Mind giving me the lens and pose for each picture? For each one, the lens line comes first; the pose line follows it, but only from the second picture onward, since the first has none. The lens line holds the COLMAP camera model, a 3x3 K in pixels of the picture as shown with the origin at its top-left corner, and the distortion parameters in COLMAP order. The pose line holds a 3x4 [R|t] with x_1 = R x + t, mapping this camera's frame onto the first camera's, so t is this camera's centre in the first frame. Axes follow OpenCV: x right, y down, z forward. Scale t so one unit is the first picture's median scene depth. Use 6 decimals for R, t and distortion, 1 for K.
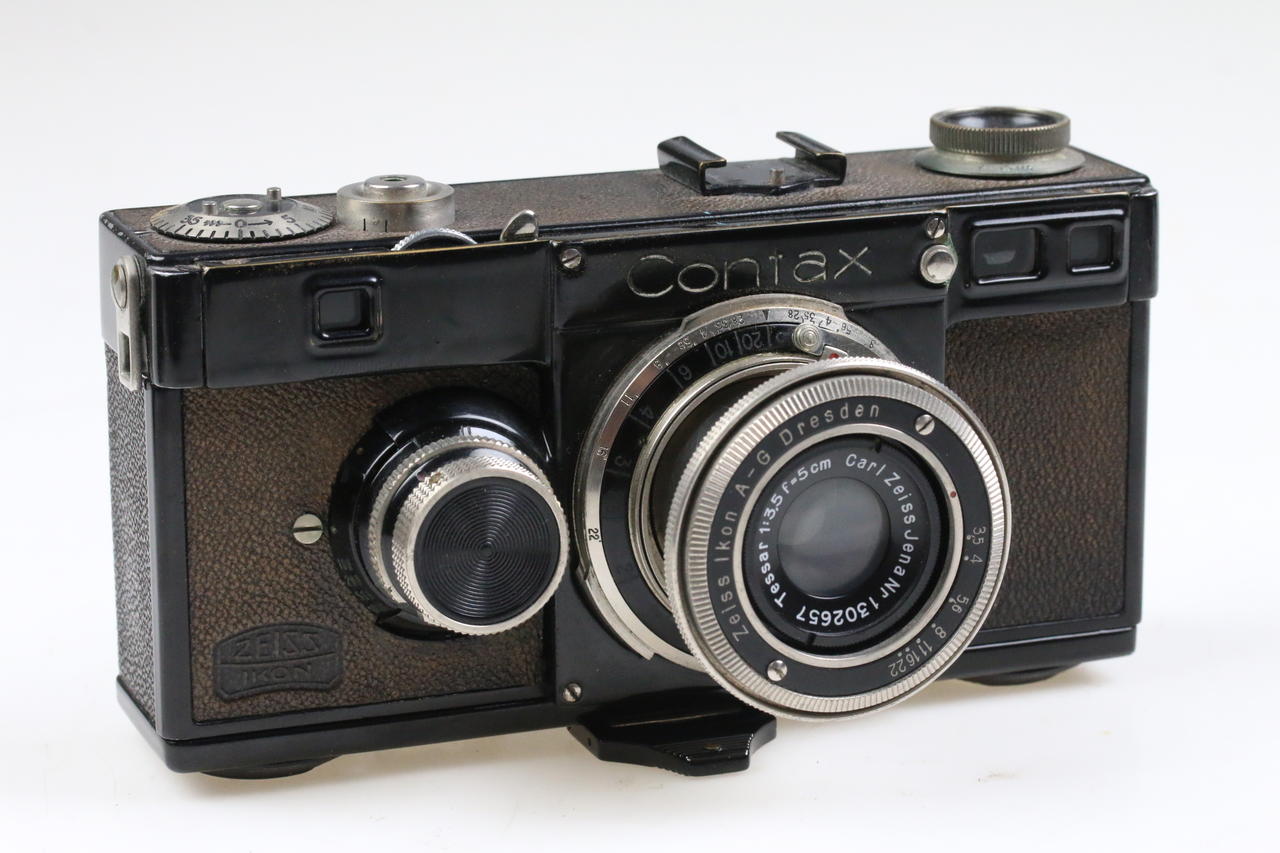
lens RADIAL K [[4227.4, 0, 640.0], [0, 4227.4, 426.5], [0, 0, 1]] dist [0.018154, -0.852431]
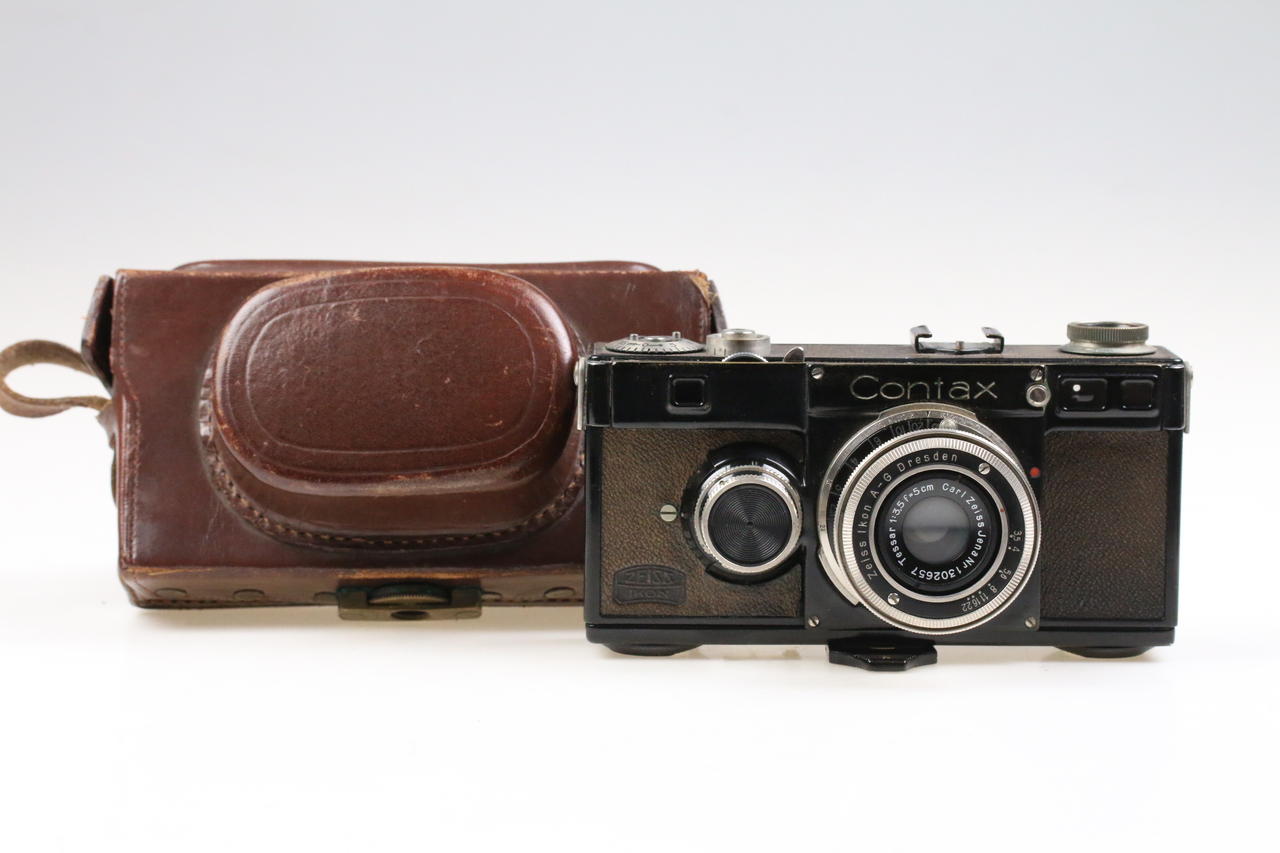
lens RADIAL K [[4227.4, 0, 640.0], [0, 4227.4, 426.5], [0, 0, 1]] dist [0.018154, -0.852431]
pose [[0.943515, 0.054028, -0.326896, 0.510000], [-0.097275, 0.988307, -0.117419, 0.204913], [0.316730, 0.142585, 0.937738, -0.730429]]
